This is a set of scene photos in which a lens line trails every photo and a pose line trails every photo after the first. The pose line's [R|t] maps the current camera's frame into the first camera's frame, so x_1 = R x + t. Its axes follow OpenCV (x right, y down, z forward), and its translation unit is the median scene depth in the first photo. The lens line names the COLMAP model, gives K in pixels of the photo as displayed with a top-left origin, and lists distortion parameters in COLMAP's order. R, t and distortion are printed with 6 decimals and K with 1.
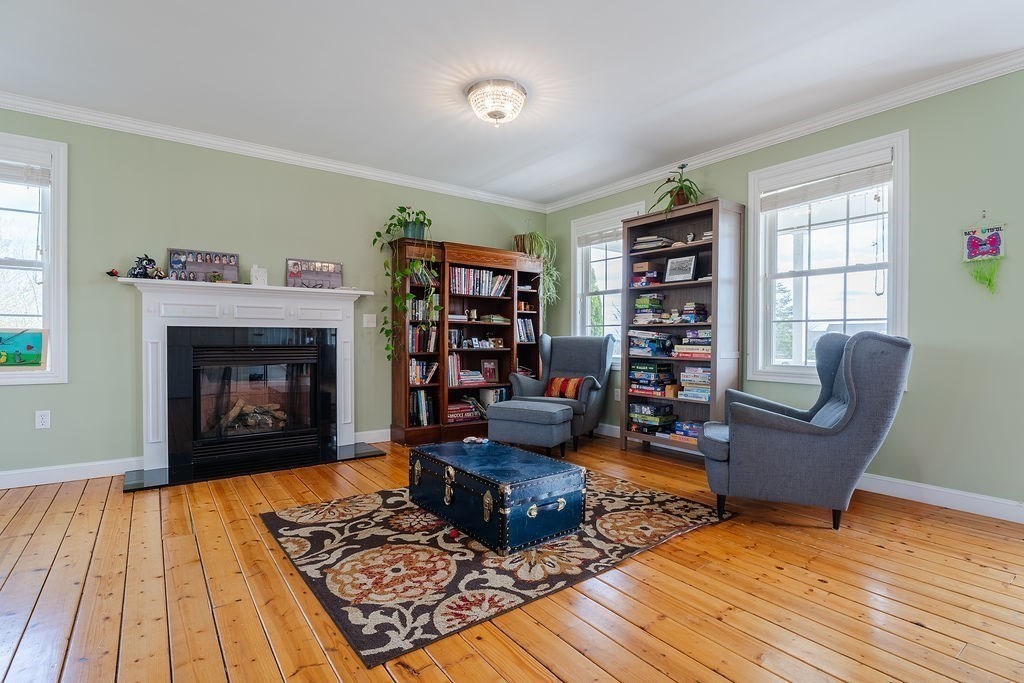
lens RADIAL K [[493.8, 0, 512.6], [0, 493.8, 341.7], [0, 0, 1]] dist [-0.006448, -0.000660]
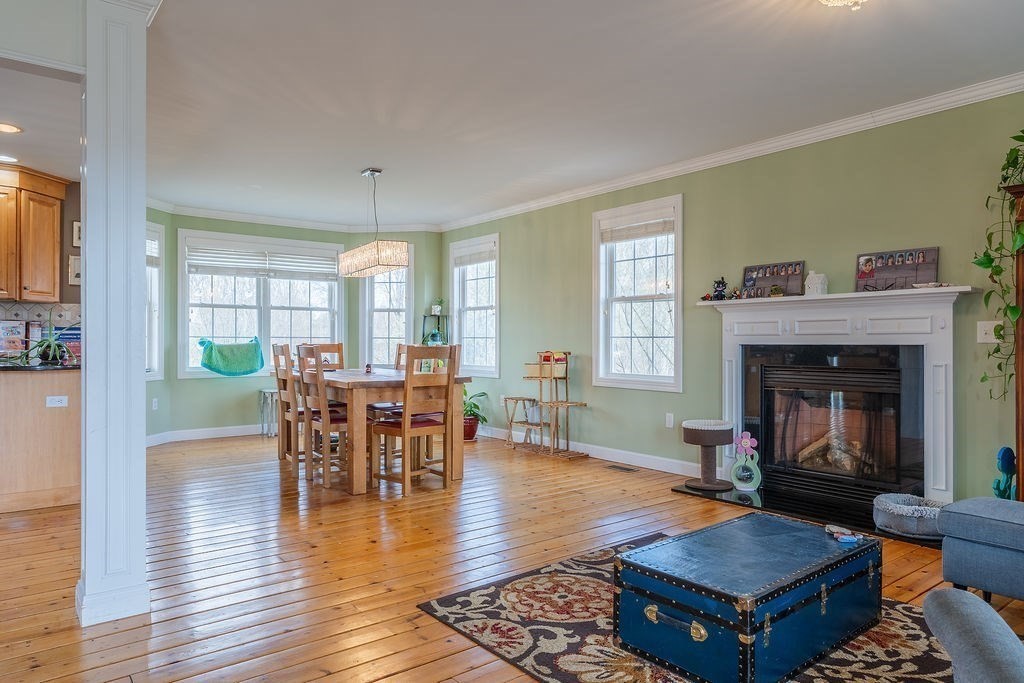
lens RADIAL K [[661.7, 0, 512.1], [0, 661.7, 346.9], [0, 0, 1]] dist [-0.006493, -0.000508]
pose [[0.028191, 0.002708, -0.999599, 0.845636], [-0.008923, 0.999957, 0.002457, -0.035271], [0.999563, 0.008850, 0.028214, 0.656928]]
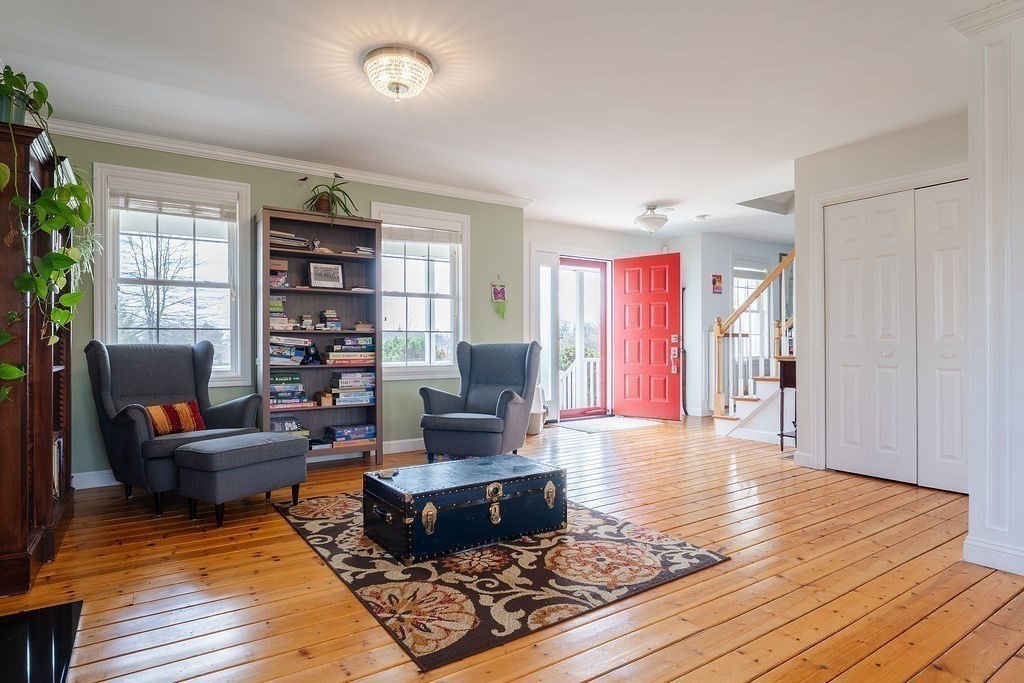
lens RADIAL K [[552.6, 0, 508.9], [0, 552.6, 339.3], [0, 0, 1]] dist [-0.019904, 0.003594]
pose [[0.051561, 0.004362, 0.998660, -1.125727], [0.009940, 0.999939, -0.004881, -0.015215], [-0.998620, 0.010178, 0.051514, 0.872907]]
